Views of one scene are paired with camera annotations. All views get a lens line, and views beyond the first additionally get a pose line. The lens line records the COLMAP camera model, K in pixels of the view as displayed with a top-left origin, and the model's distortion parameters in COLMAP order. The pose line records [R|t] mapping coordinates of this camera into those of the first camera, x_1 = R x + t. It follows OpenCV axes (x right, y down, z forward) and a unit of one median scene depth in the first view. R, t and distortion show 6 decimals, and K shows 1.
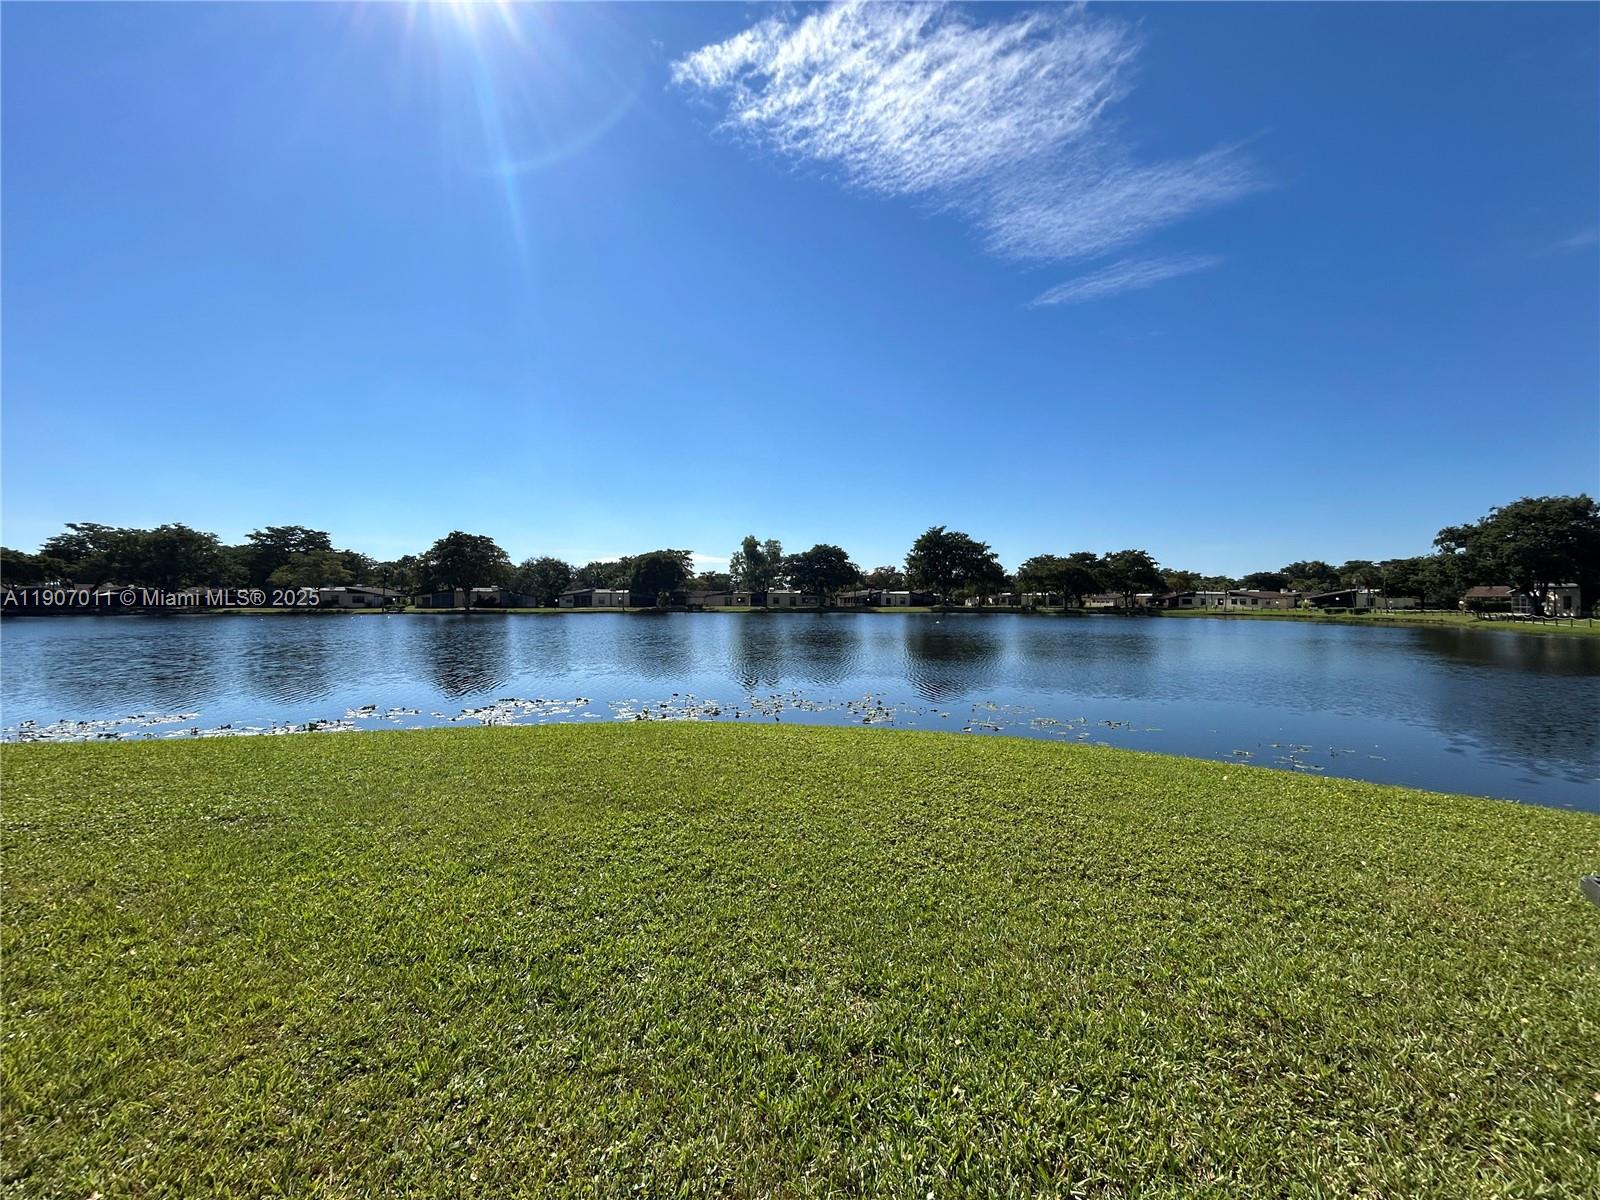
lens RADIAL K [[653.7, 0, 799.6], [0, 653.7, 603.9], [0, 0, 1]] dist [-0.001597, 0.001166]
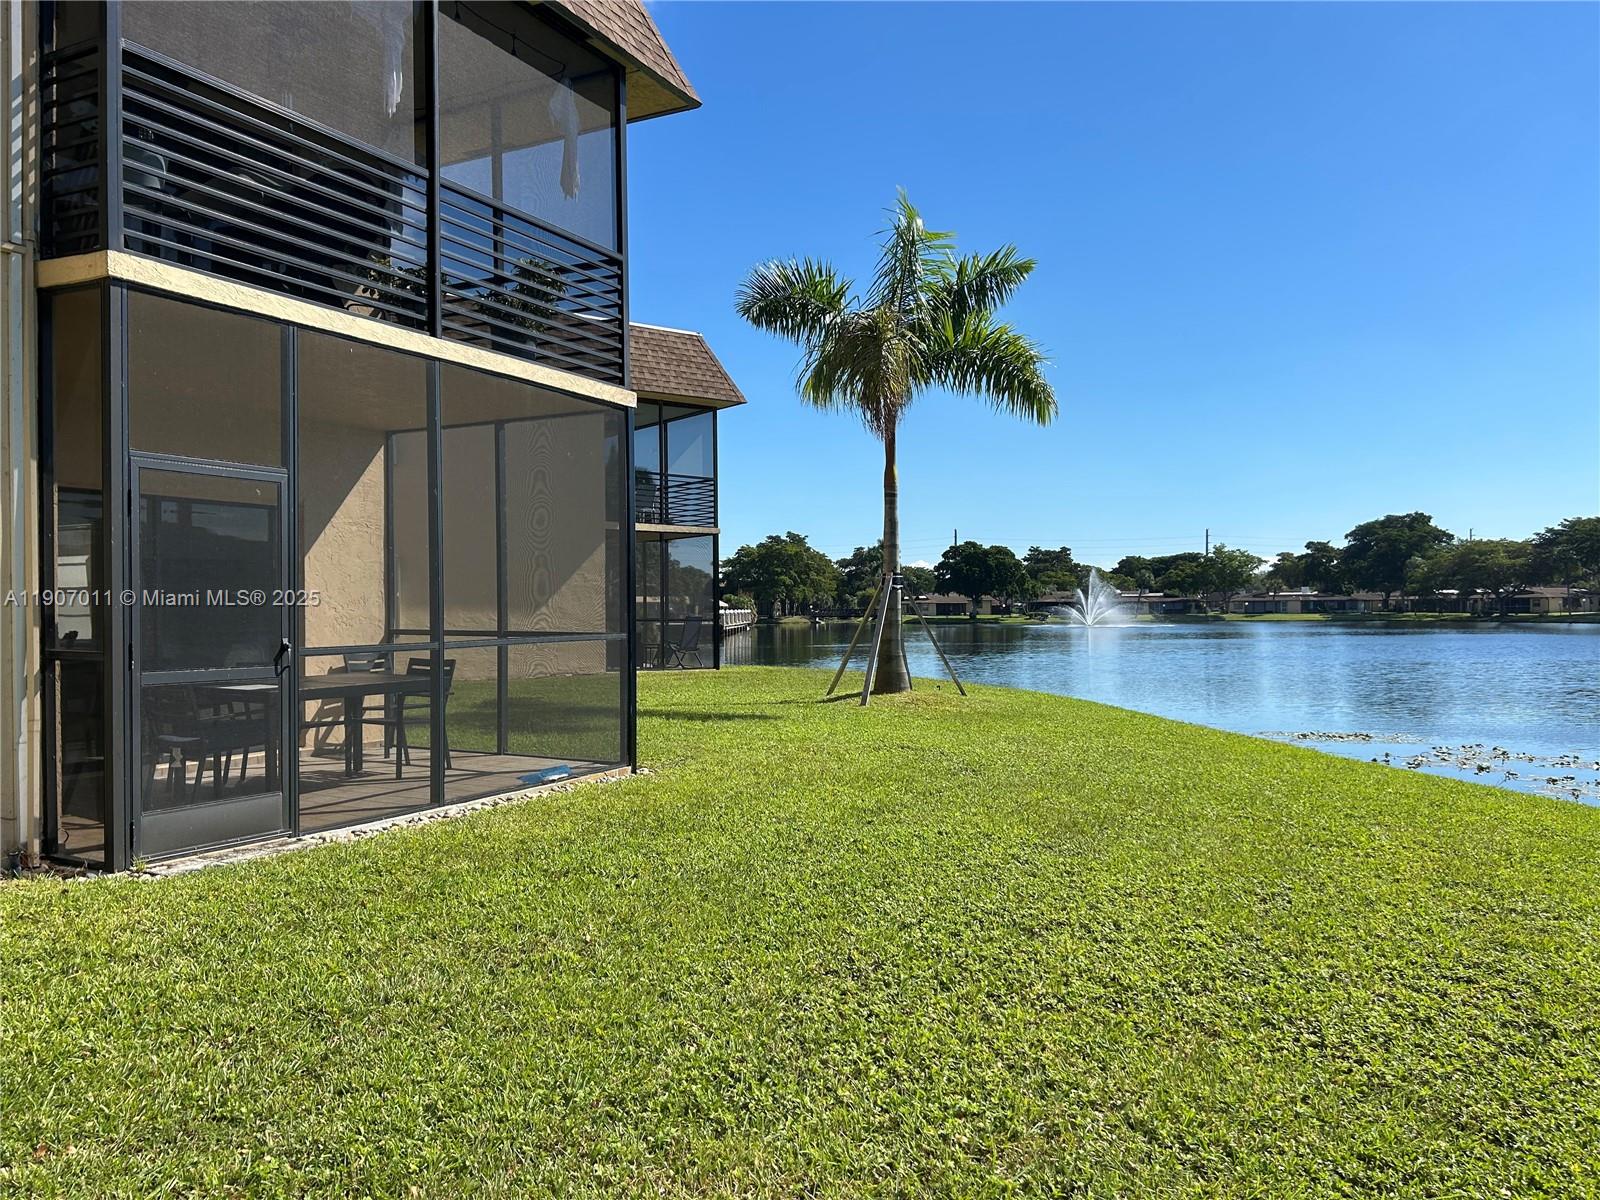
lens RADIAL K [[1199.5, 0, 798.0], [0, 1199.5, 604.2], [0, 0, 1]] dist [0.063597, -0.066346]
pose [[-0.091633, -0.005755, -0.995776, 3.379857], [0.003635, 0.999975, -0.006114, 0.046765], [0.995786, -0.004180, -0.091610, 1.455479]]
